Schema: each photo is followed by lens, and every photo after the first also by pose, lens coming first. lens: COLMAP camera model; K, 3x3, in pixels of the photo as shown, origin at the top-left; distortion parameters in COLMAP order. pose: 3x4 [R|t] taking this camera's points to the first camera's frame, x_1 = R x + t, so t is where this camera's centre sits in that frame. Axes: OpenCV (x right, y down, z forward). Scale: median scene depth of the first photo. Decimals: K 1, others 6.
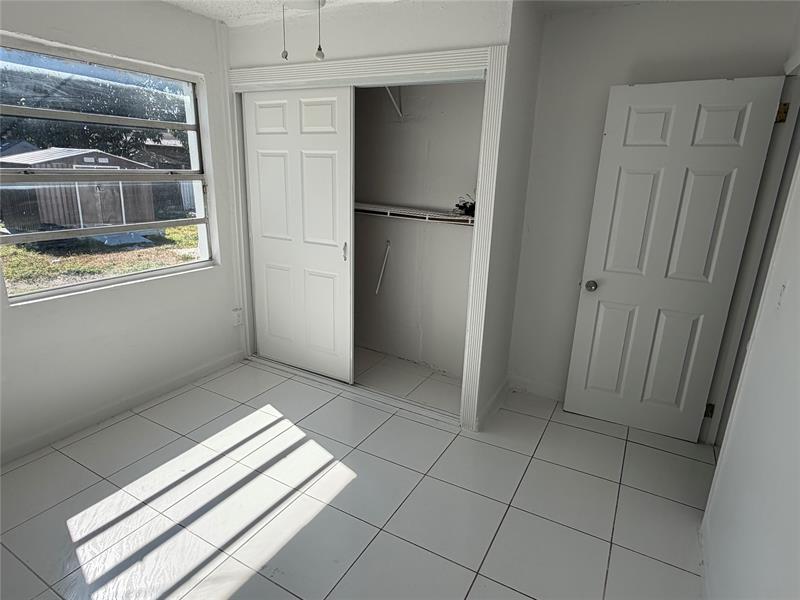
lens RADIAL K [[459.8, 0, 399.5], [0, 459.8, 298.5], [0, 0, 1]] dist [0.000468, 0.000135]
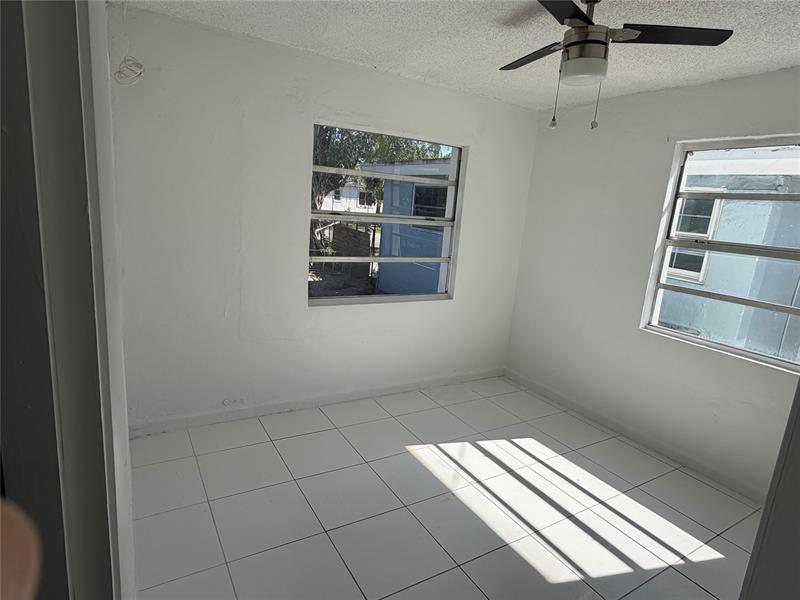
lens RADIAL K [[459.8, 0, 400.3], [0, 459.8, 300.4], [0, 0, 1]] dist [0.000468, 0.000135]
pose [[-0.484532, 0.111124, -0.867687, 0.769218], [-0.333995, 0.893253, 0.300908, -0.252547], [0.808502, 0.435603, -0.395695, 0.970184]]
